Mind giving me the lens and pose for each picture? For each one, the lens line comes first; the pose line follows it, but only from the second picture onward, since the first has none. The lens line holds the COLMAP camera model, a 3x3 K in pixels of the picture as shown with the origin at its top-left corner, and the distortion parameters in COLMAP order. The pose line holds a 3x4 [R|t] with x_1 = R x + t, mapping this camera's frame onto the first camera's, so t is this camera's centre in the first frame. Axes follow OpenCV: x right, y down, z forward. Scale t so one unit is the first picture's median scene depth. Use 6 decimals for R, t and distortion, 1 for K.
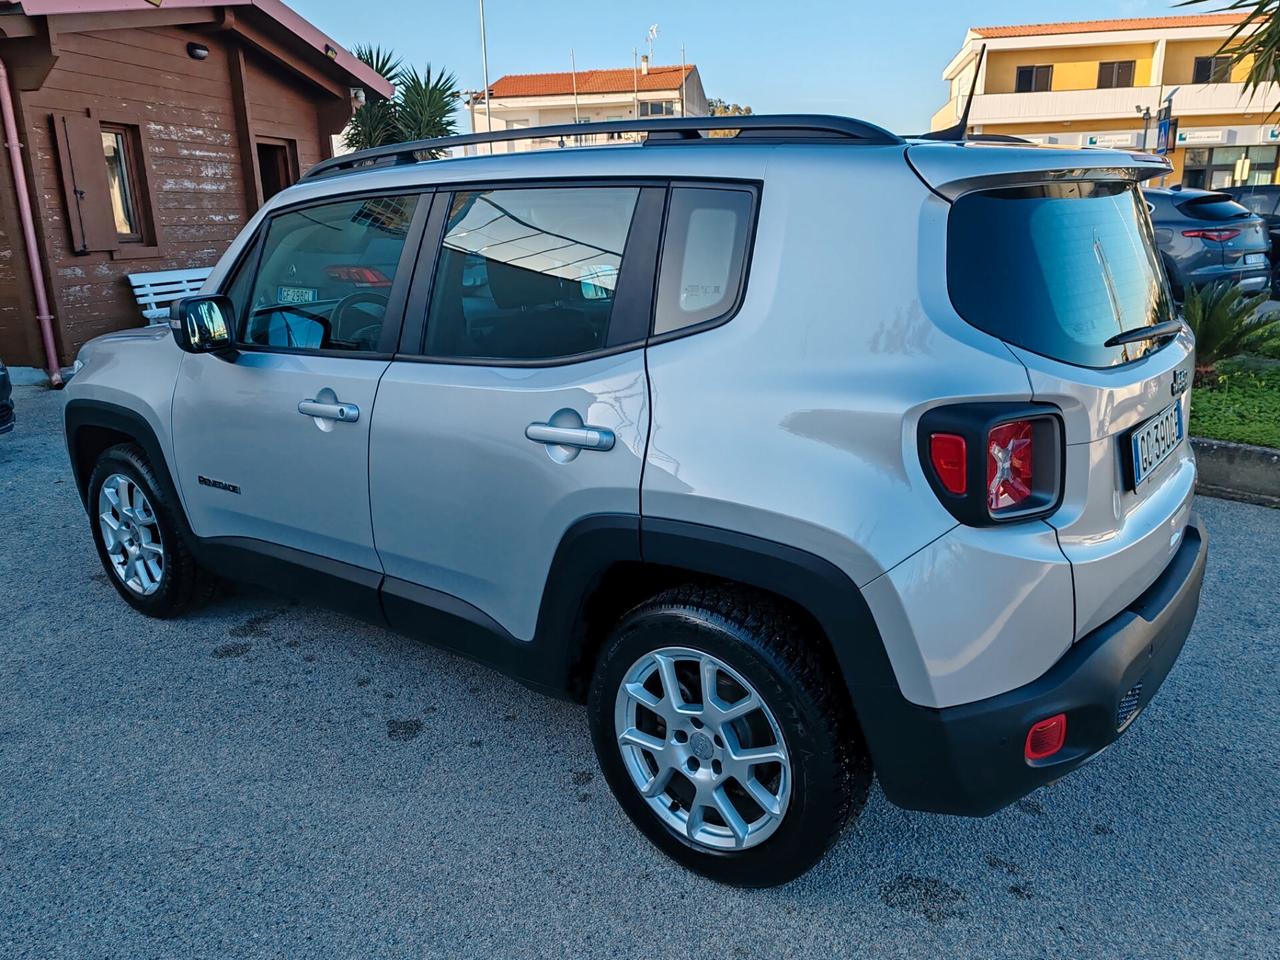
lens RADIAL K [[966.5, 0, 640.0], [0, 966.5, 480.0], [0, 0, 1]] dist [0.022353, 0.004397]
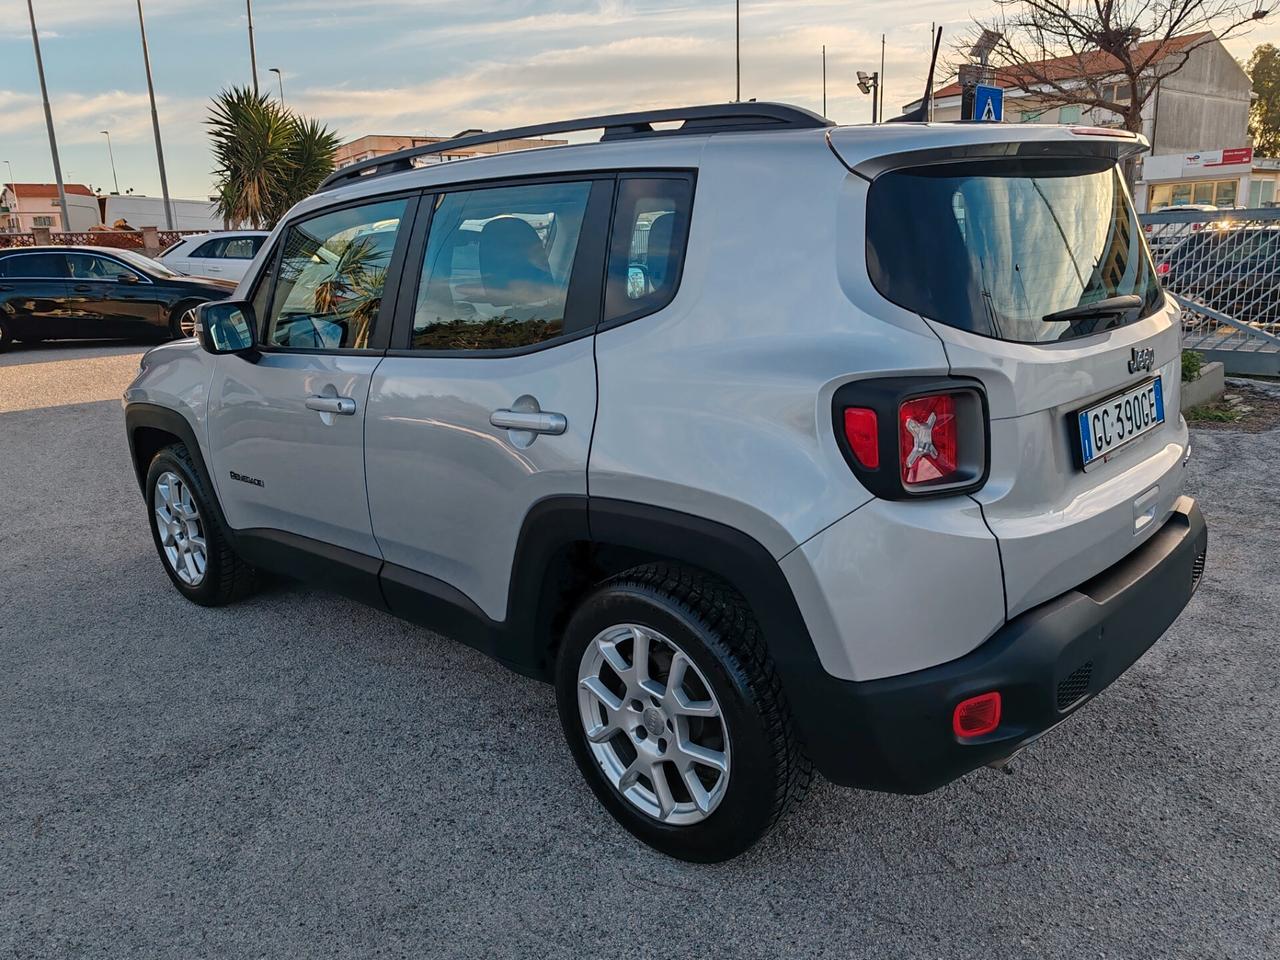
lens RADIAL K [[966.5, 0, 640.0], [0, 966.5, 480.0], [0, 0, 1]] dist [0.022353, 0.004397]
pose [[0.994437, -0.004050, -0.105252, 0.157976], [0.002446, 0.999879, -0.015362, 0.034334], [0.105301, 0.015019, 0.994327, -0.021475]]
